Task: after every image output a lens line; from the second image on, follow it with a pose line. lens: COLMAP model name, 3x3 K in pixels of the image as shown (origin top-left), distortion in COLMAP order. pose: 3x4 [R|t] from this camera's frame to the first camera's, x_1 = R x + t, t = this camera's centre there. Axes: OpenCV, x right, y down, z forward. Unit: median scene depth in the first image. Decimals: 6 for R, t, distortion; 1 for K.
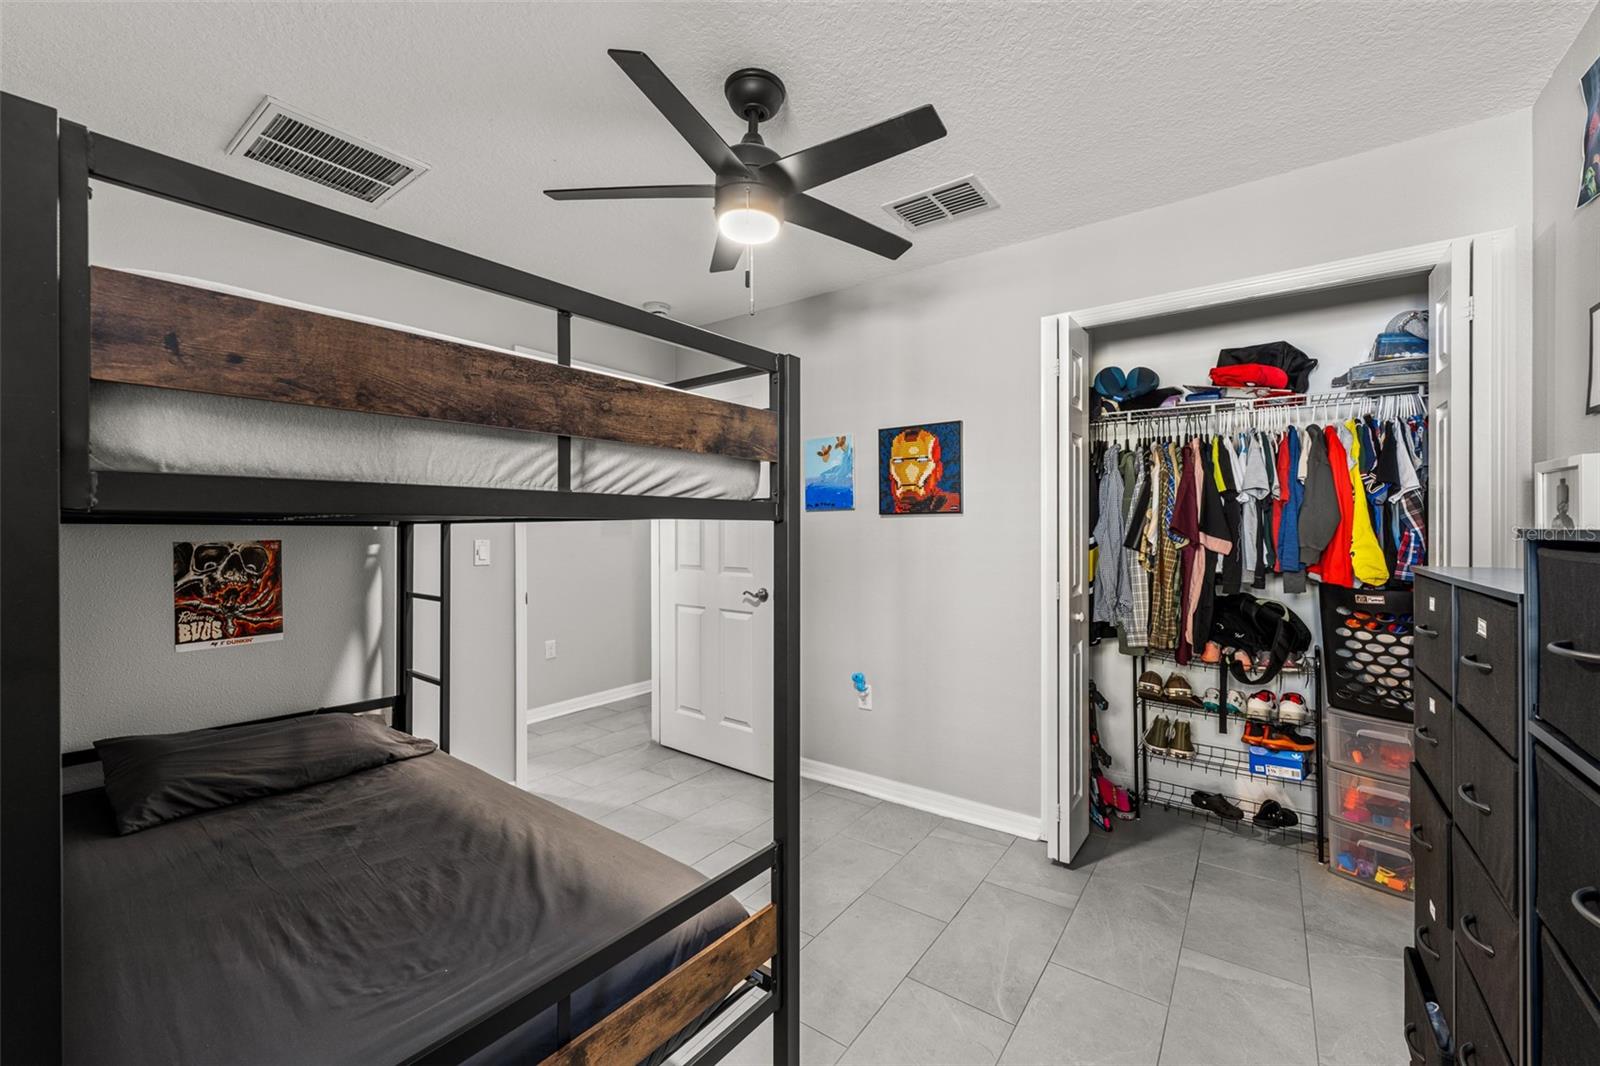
lens RADIAL K [[635.7, 0, 801.6], [0, 635.7, 533.5], [0, 0, 1]] dist [0.000022, -0.000094]
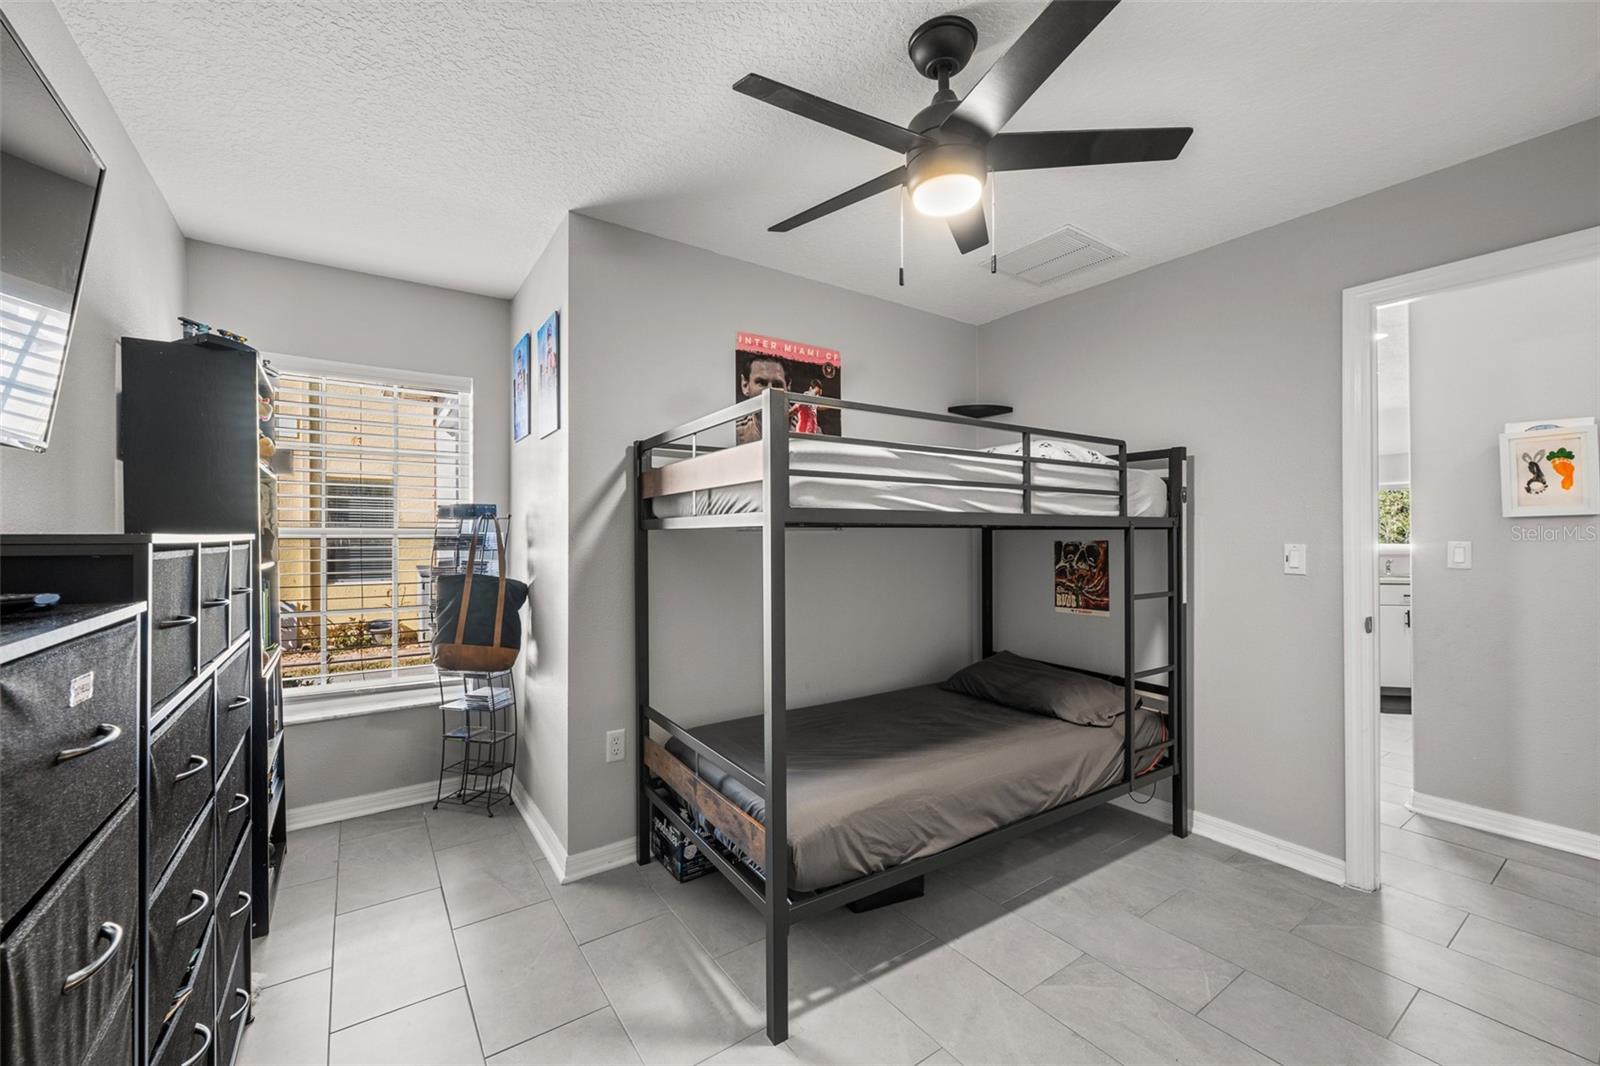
lens RADIAL K [[635.7, 0, 801.6], [0, 635.7, 533.5], [0, 0, 1]] dist [0.000022, -0.000094]
pose [[-0.319143, -0.000441, -0.947706, 0.674826], [-0.003324, 0.999994, 0.000654, -0.003280], [0.947701, 0.003359, -0.319143, 0.882180]]
